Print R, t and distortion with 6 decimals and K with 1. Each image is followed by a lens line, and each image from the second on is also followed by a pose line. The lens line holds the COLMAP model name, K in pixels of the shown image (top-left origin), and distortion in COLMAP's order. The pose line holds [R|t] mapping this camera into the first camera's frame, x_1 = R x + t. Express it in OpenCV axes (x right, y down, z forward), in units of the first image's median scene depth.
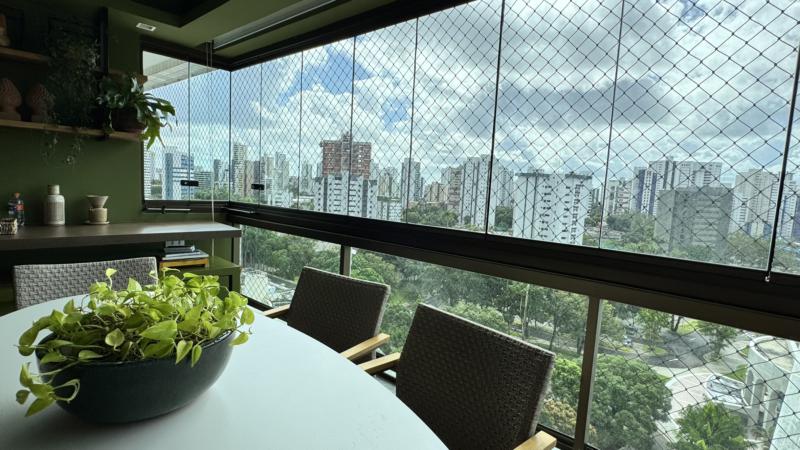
lens RADIAL K [[396.6, 0, 398.0], [0, 396.6, 223.5], [0, 0, 1]] dist [0.001906, 0.001276]
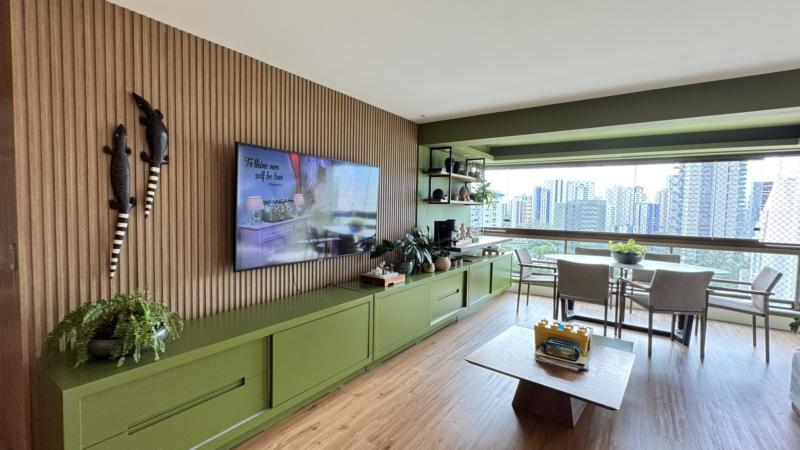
lens RADIAL K [[349.2, 0, 399.7], [0, 349.2, 223.5], [0, 0, 1]] dist [0.003007, 0.000460]
pose [[0.984885, -0.039070, 0.168745, -1.410399], [0.046199, 0.998189, -0.038528, -0.021954], [-0.166935, 0.045741, 0.984906, -1.022060]]
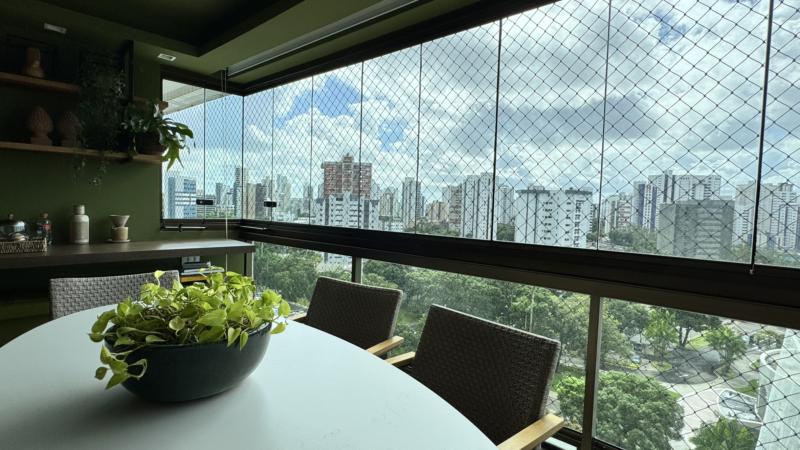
lens RADIAL K [[396.6, 0, 398.5], [0, 396.6, 222.5], [0, 0, 1]] dist [0.001906, 0.001276]
pose [[0.999786, -0.020566, -0.002285, -0.014642], [0.020422, 0.998478, -0.051223, 0.016937], [0.003335, 0.051166, 0.998685, -0.041167]]
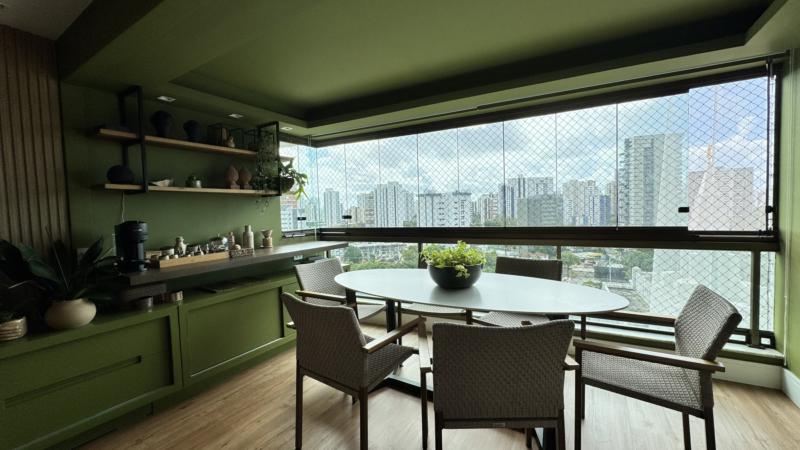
lens RADIAL K [[325.1, 0, 398.9], [0, 325.1, 223.7], [0, 0, 1]] dist [0.001429, 0.000246]
pose [[0.969394, -0.091651, 0.227761, -0.473429], [0.102643, 0.994035, -0.036870, 0.009098], [-0.223024, 0.059120, 0.973019, -0.391592]]
